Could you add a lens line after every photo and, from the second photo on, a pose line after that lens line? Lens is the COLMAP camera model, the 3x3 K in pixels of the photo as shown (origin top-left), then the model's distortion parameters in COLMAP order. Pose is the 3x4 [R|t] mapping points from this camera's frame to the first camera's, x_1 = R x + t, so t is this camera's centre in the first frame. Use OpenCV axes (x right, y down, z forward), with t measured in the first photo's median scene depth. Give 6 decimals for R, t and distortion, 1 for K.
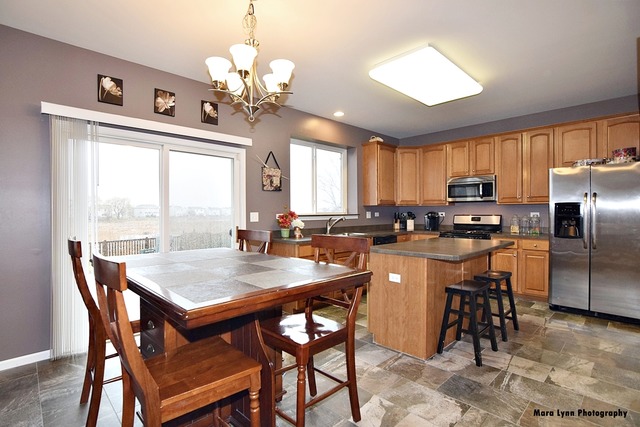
lens RADIAL K [[312.0, 0, 319.8], [0, 312.0, 213.3], [0, 0, 1]] dist [-0.014454, 0.000913]
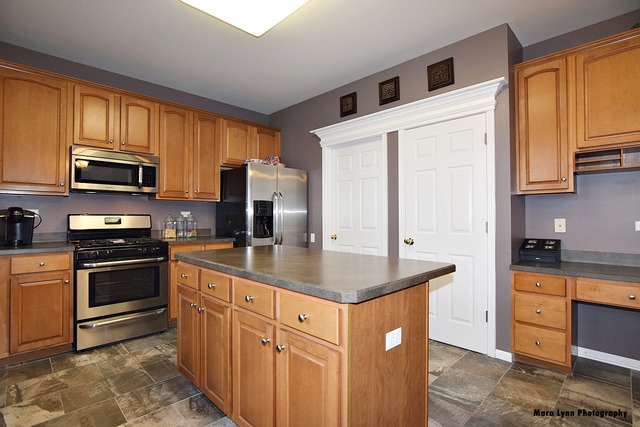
lens RADIAL K [[312.0, 0, 319.9], [0, 312.0, 213.8], [0, 0, 1]] dist [-0.014454, 0.000913]
pose [[-0.005625, 0.012863, 0.999901, -0.172822], [0.007703, 0.999888, -0.012819, 0.020597], [-0.999955, 0.007630, -0.005723, 0.860914]]
